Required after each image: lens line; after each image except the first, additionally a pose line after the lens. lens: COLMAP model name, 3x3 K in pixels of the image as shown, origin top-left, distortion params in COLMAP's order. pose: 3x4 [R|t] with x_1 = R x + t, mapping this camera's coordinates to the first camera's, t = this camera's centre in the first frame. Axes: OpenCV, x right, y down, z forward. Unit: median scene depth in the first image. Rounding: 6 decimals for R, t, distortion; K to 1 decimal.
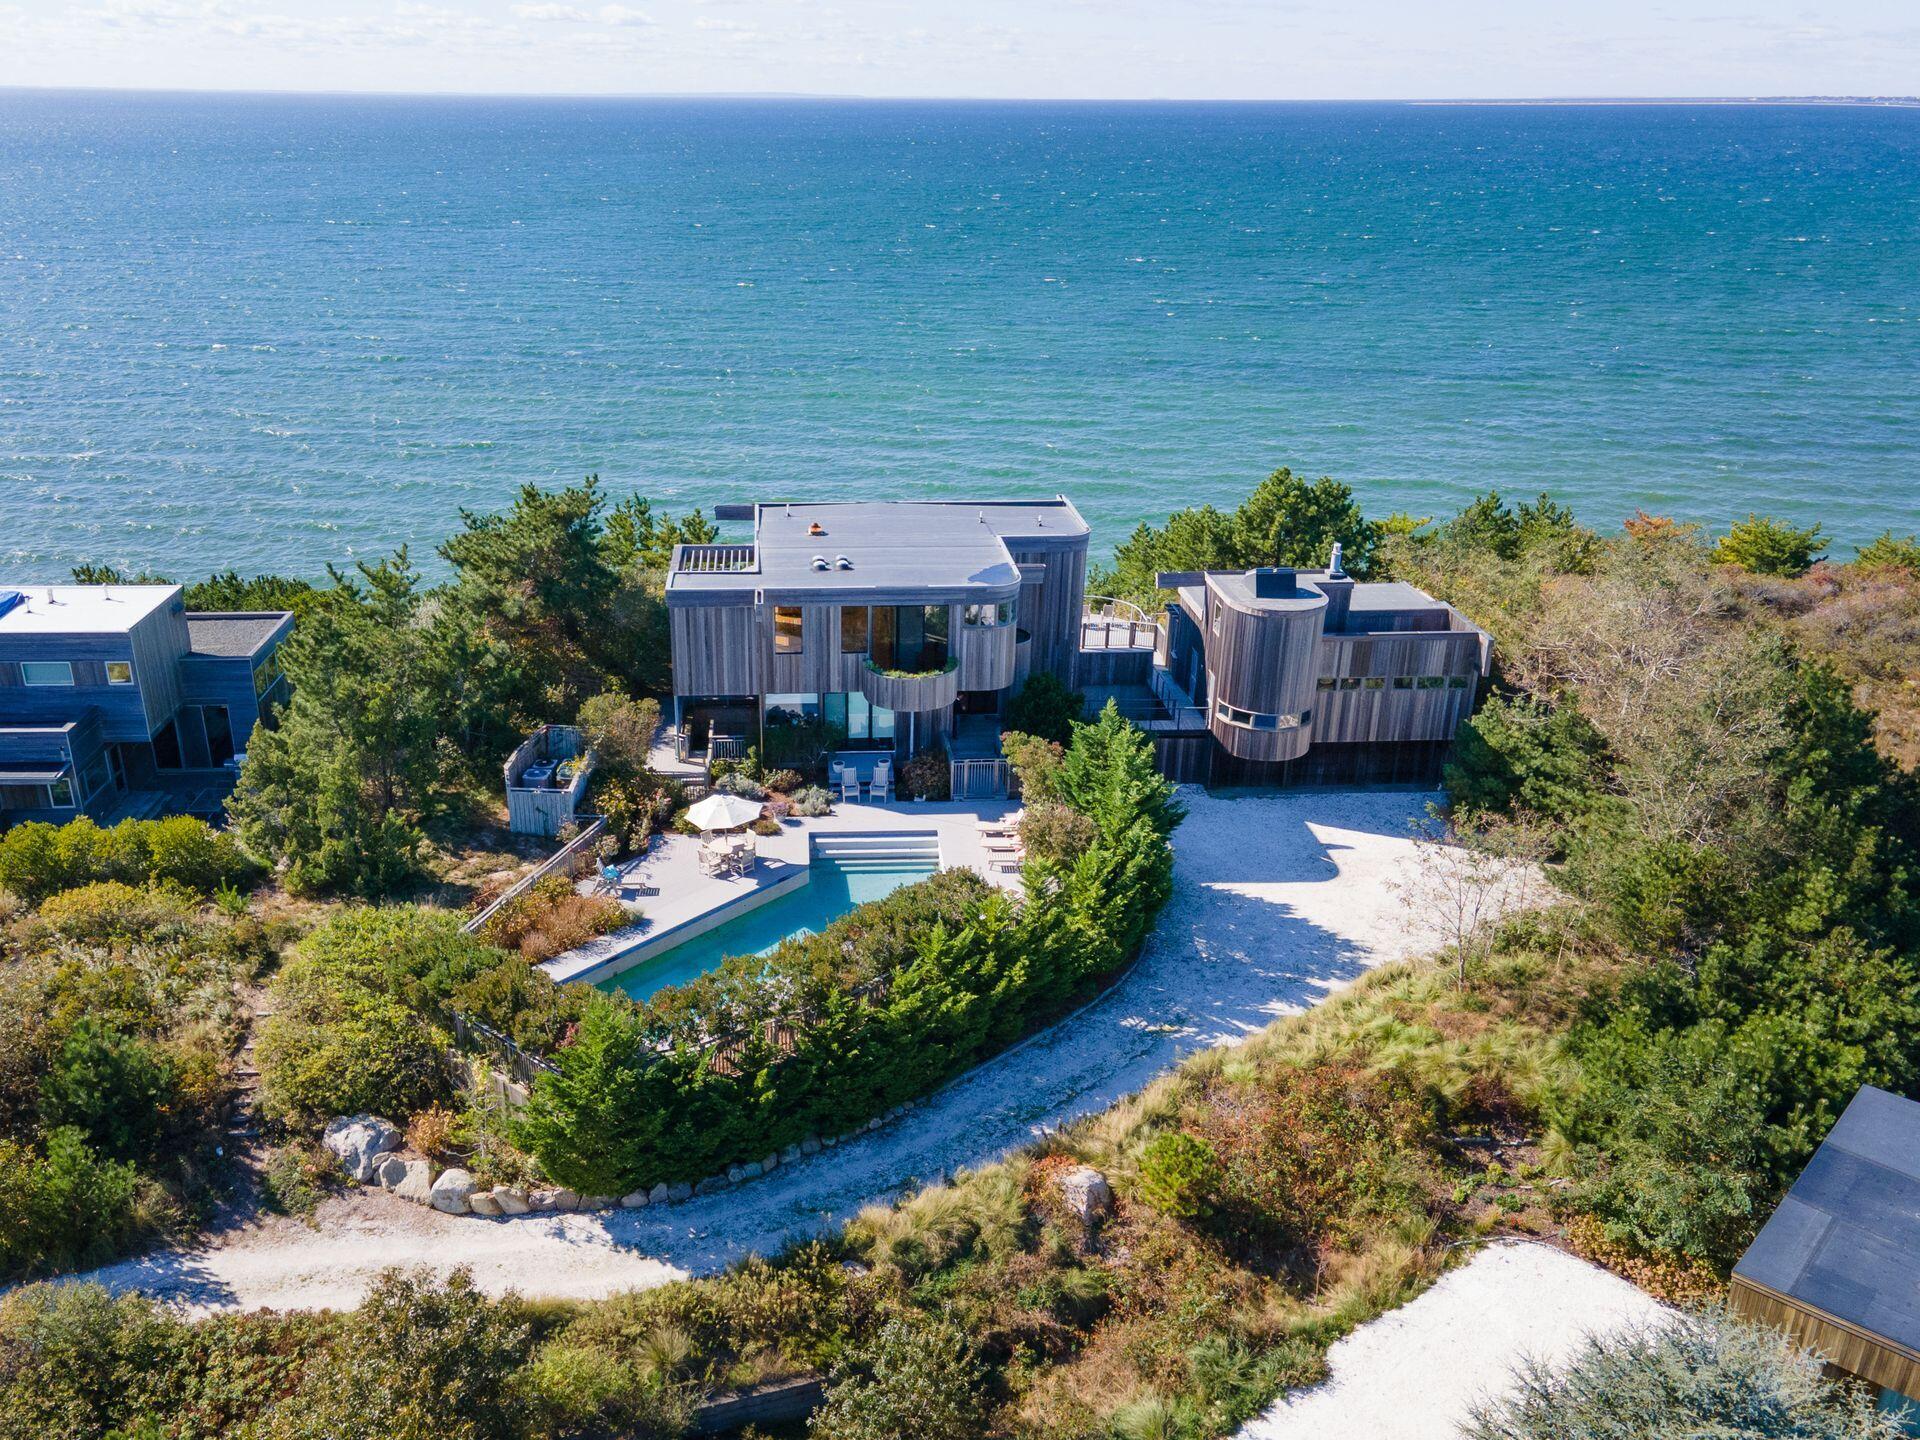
lens RADIAL K [[1524.9, 0, 848.7], [0, 1524.9, 791.4], [0, 0, 1]] dist [-0.003663, -0.005809]
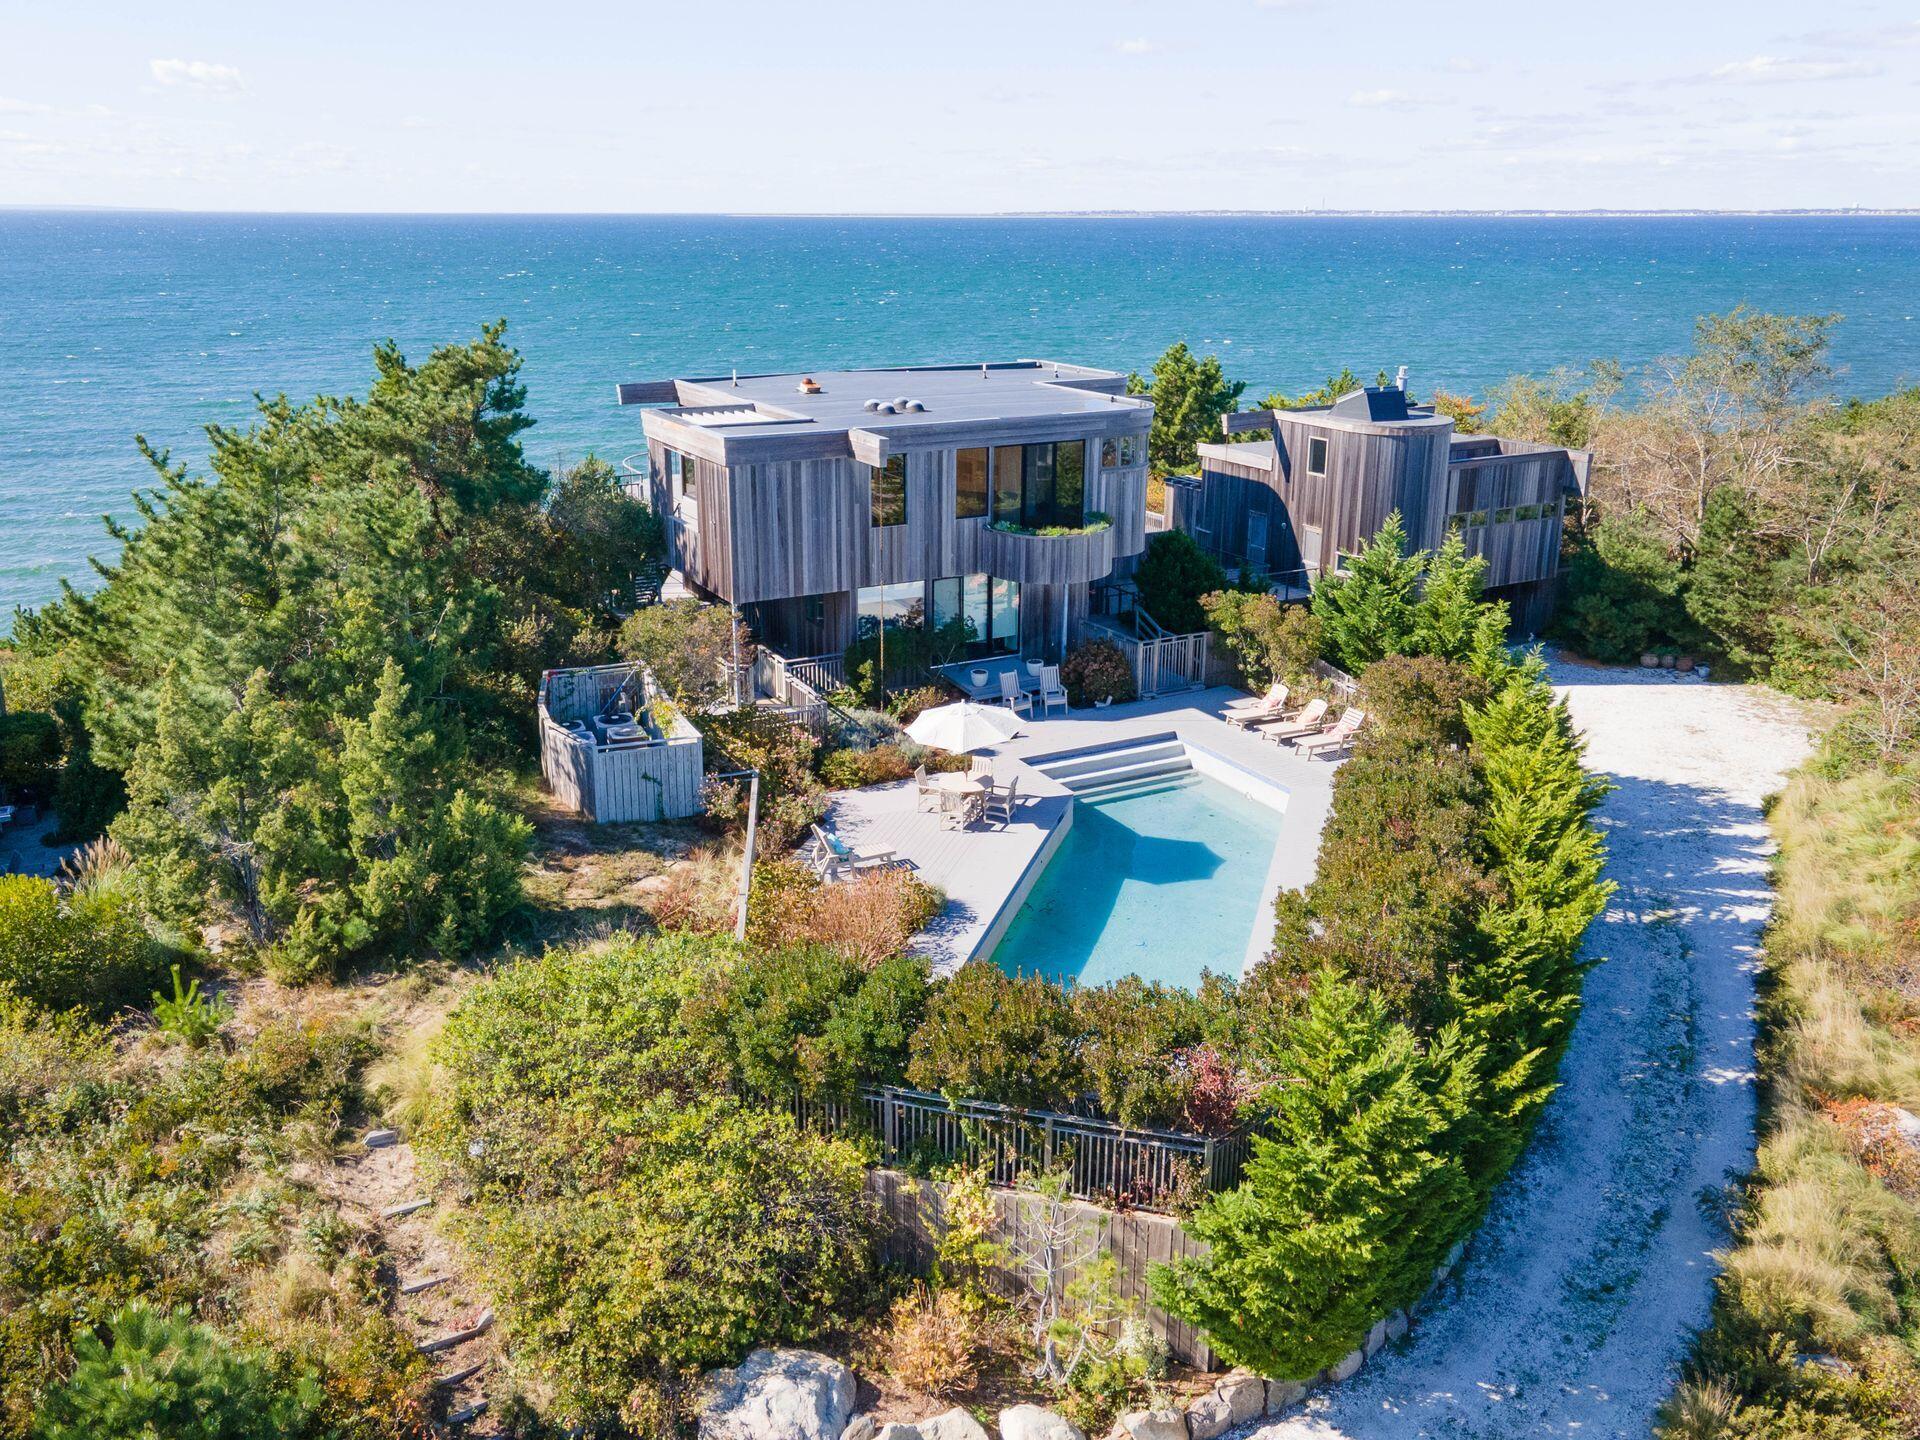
lens RADIAL K [[1498.2, 0, 875.5], [0, 1498.2, 721.7], [0, 0, 1]] dist [0.006652, 0.007038]
pose [[0.914996, -0.132458, 0.381100, -0.368483], [0.169385, 0.983412, -0.064881, 0.047218], [-0.366184, 0.123919, 0.922255, 0.451118]]
